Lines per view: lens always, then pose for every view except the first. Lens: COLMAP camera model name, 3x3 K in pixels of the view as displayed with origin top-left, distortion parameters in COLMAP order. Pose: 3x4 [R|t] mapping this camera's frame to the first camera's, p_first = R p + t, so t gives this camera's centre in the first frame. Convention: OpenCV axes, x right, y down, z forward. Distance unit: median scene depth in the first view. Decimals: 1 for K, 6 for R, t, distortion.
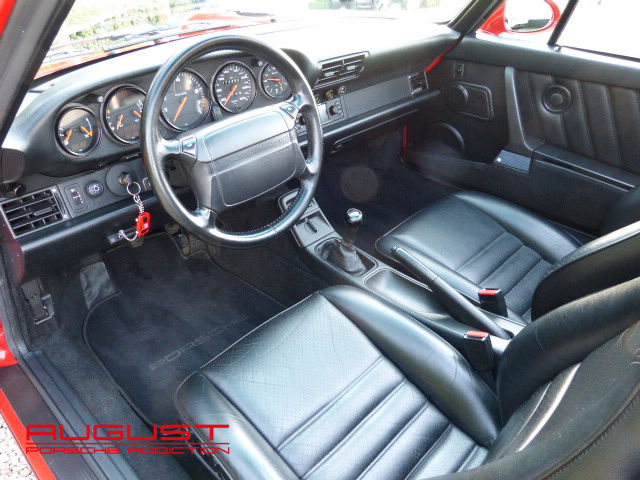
lens RADIAL K [[488.6, 0, 320.0], [0, 488.6, 240.0], [0, 0, 1]] dist [-0.010862, -0.003110]
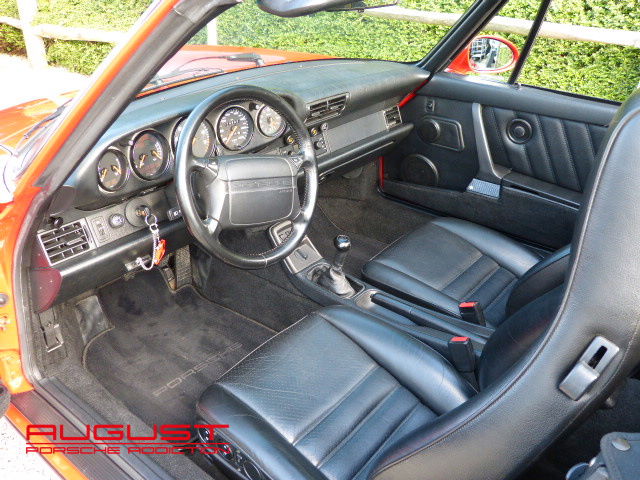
lens RADIAL K [[566.0, 0, 320.0], [0, 566.0, 240.0], [0, 0, 1]] dist [-0.009096, -0.006492]
pose [[0.996383, -0.030959, 0.079140, -0.077299], [0.037395, 0.995998, -0.081176, 0.045469], [-0.076311, 0.083842, 0.993553, -0.233957]]
